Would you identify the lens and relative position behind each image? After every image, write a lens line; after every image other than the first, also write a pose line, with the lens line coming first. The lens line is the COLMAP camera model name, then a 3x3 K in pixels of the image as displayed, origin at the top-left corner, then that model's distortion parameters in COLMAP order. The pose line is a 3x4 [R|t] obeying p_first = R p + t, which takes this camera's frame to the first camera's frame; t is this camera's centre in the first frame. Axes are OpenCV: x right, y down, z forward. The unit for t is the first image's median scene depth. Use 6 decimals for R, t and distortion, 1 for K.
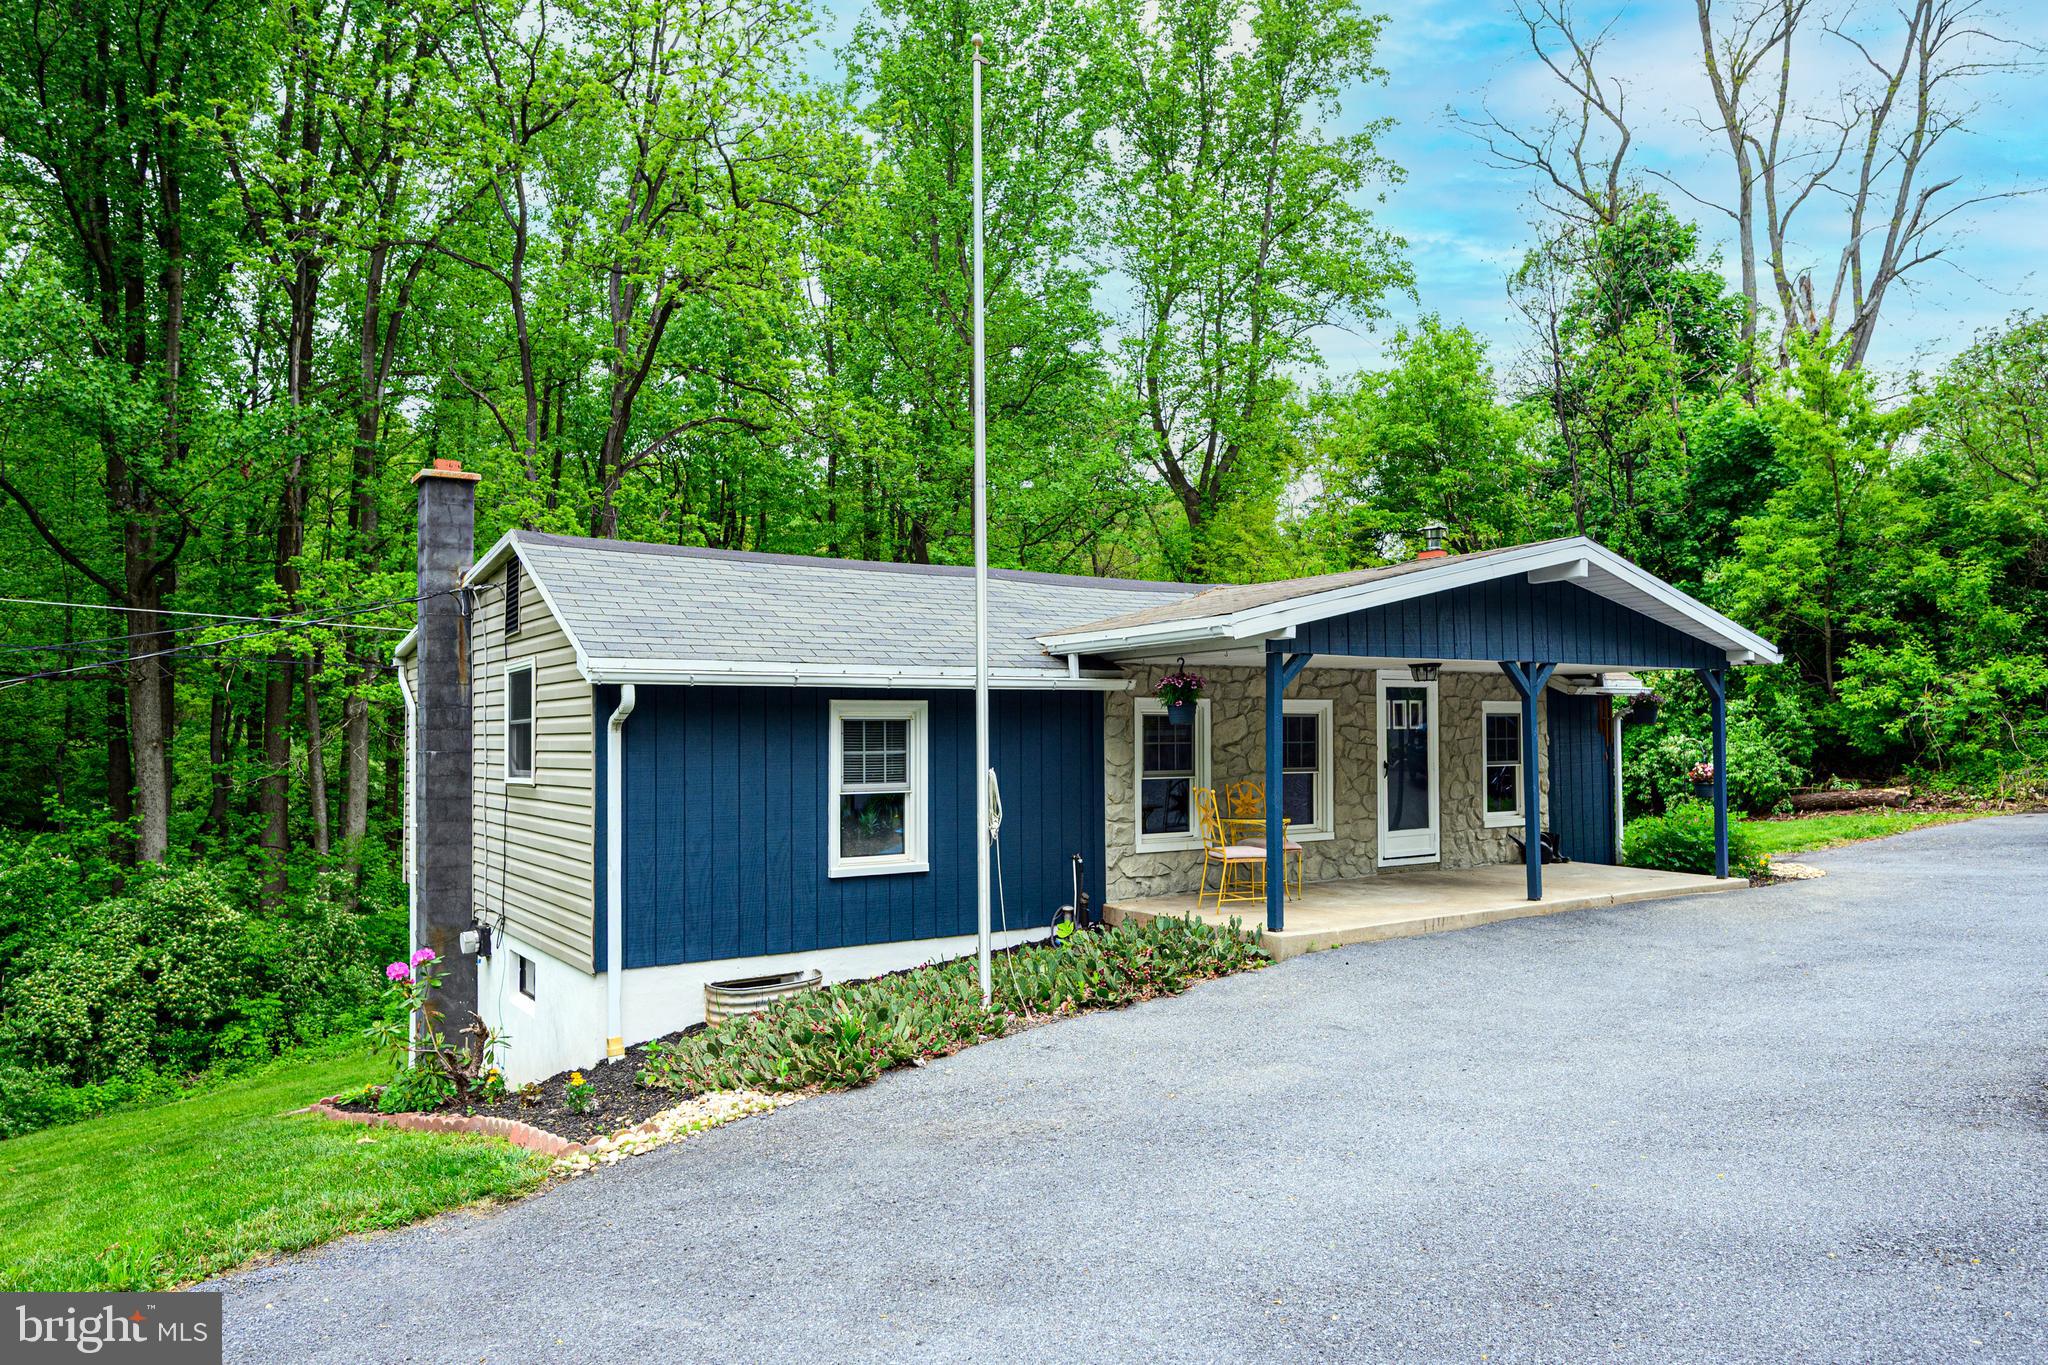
lens RADIAL K [[1356.1, 0, 1024.0], [0, 1356.1, 682.5], [0, 0, 1]] dist [-0.002425, -0.001088]
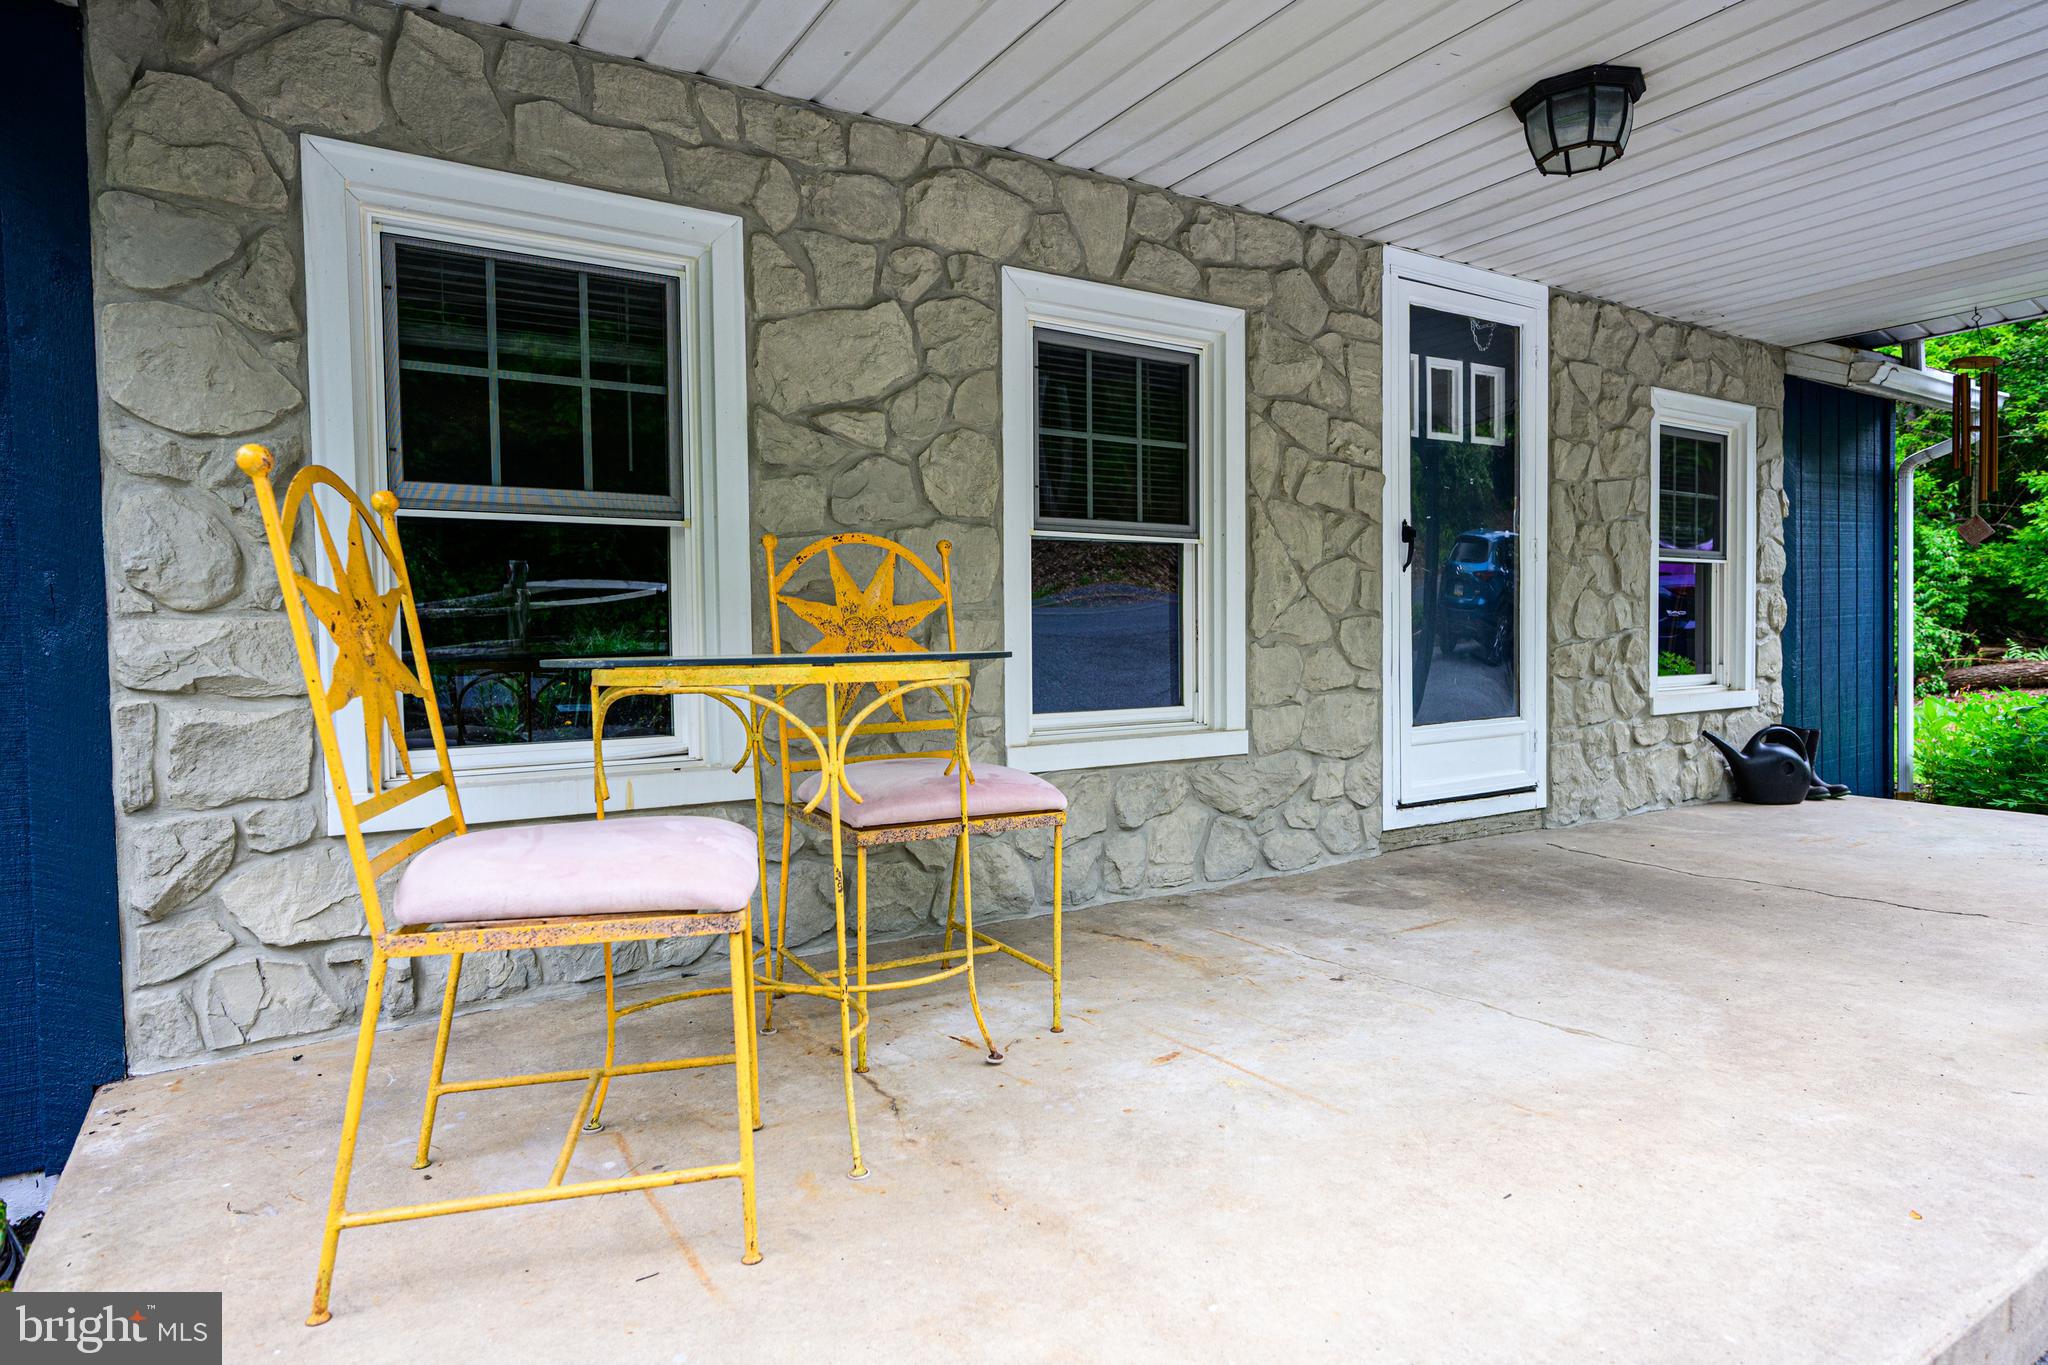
lens RADIAL K [[1175.2, 0, 1024.0], [0, 1175.2, 682.5], [0, 0, 1]] dist [0.003804, 0.002350]
pose [[0.999799, -0.010199, -0.017261, 0.173573], [0.011401, 0.997409, 0.071028, 0.075463], [0.016491, -0.071210, 0.997325, 0.694379]]
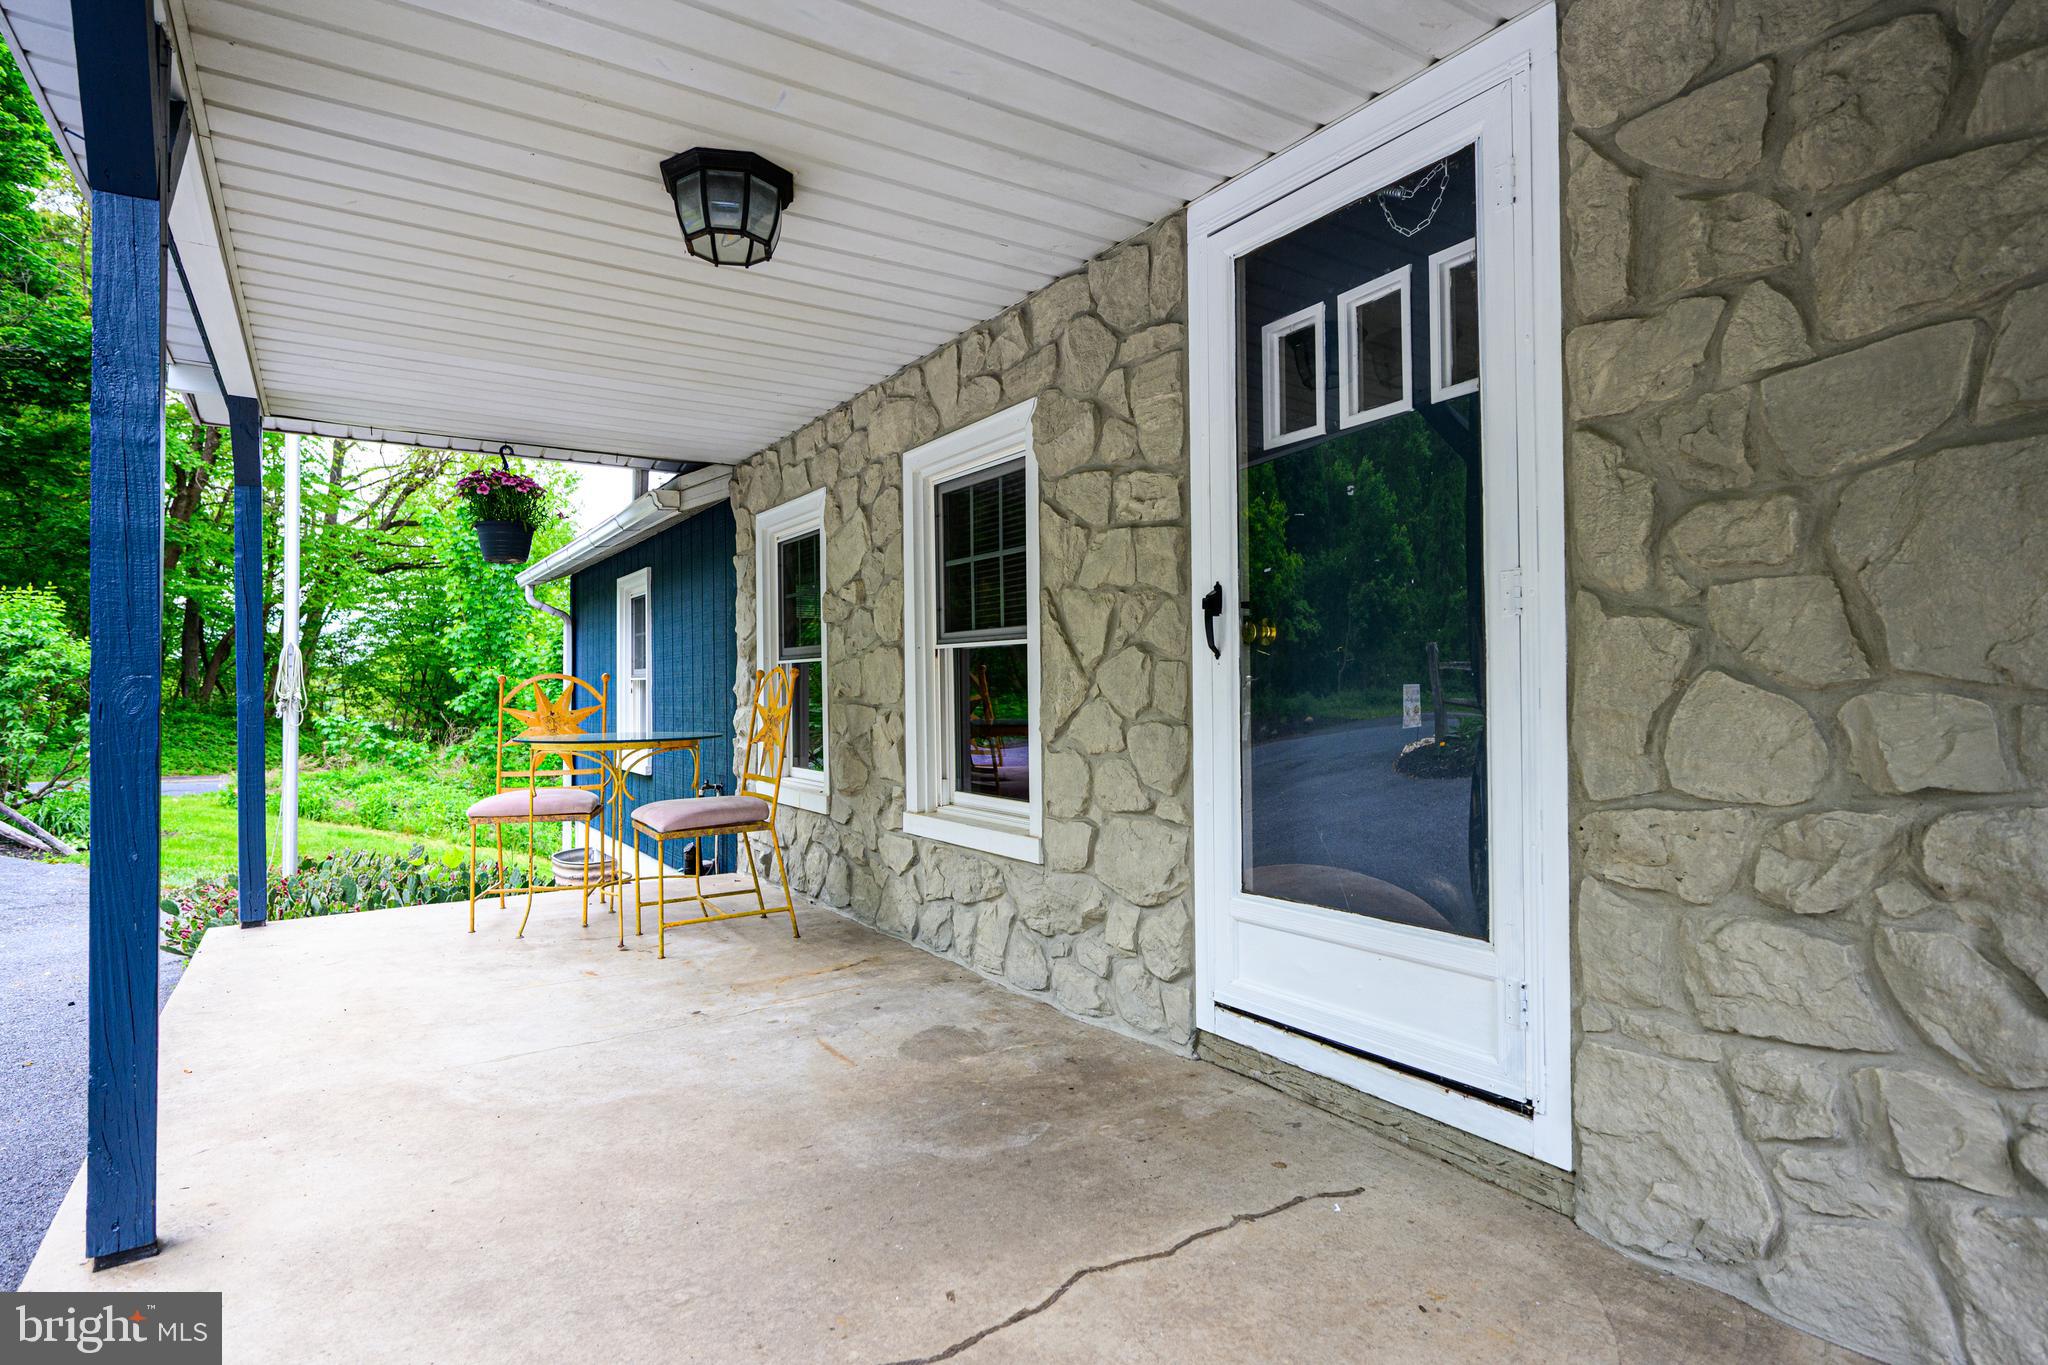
lens RADIAL K [[1072.3, 0, 1024.0], [0, 1072.3, 682.5], [0, 0, 1]] dist [-0.001581, -0.000350]
pose [[-0.014504, -0.001813, -0.999893, 0.443832], [0.043346, 0.999057, -0.002440, 0.072835], [0.998955, -0.043377, -0.014412, 0.958089]]
